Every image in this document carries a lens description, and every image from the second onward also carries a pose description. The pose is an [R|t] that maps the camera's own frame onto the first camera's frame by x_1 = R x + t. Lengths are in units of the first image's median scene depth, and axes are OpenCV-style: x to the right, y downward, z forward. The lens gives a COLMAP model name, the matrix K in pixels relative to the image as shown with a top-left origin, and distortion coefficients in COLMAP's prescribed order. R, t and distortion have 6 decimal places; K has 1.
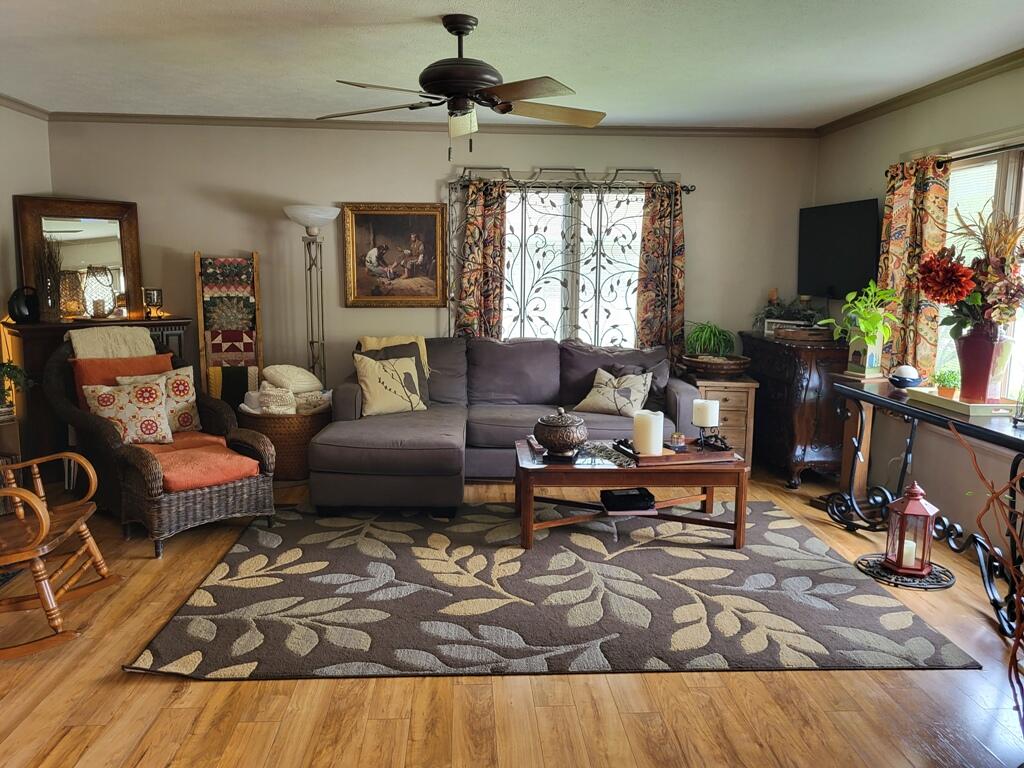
lens RADIAL K [[780.9, 0, 509.6], [0, 780.9, 376.6], [0, 0, 1]] dist [0.038209, -0.036145]
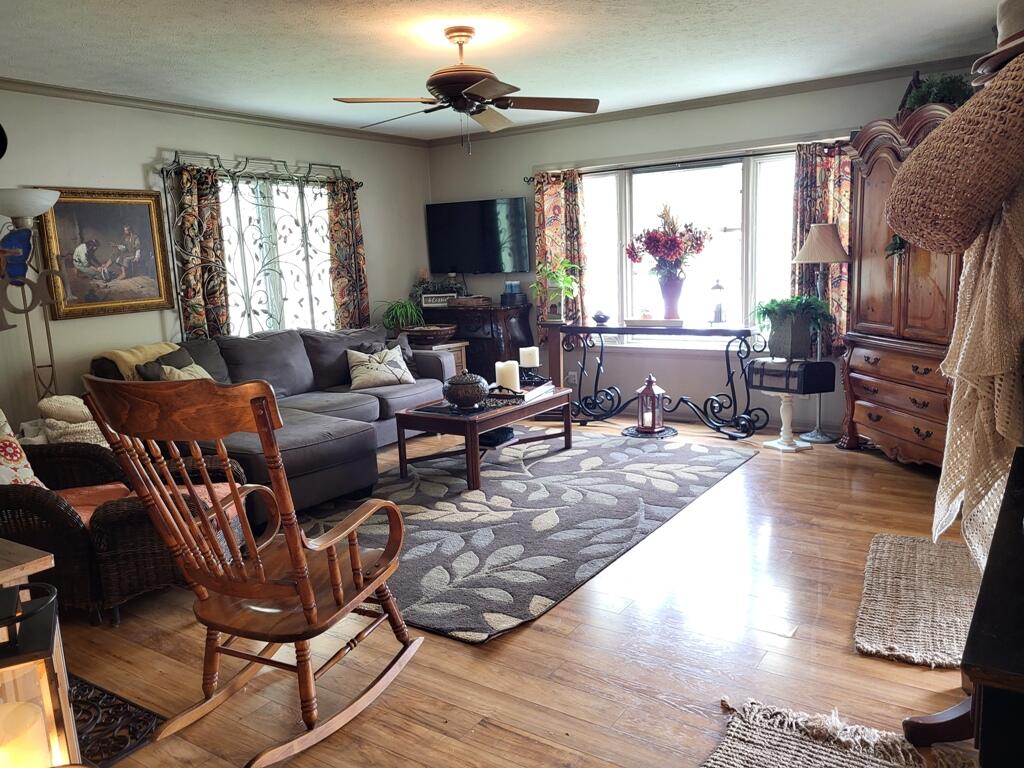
lens RADIAL K [[780.9, 0, 511.8], [0, 780.9, 389.5], [0, 0, 1]] dist [0.038209, -0.036145]
pose [[0.598770, -0.170705, 0.782518, -0.622062], [0.162276, 0.982615, 0.090185, -0.017745], [-0.784309, 0.072984, 0.616062, 0.167562]]
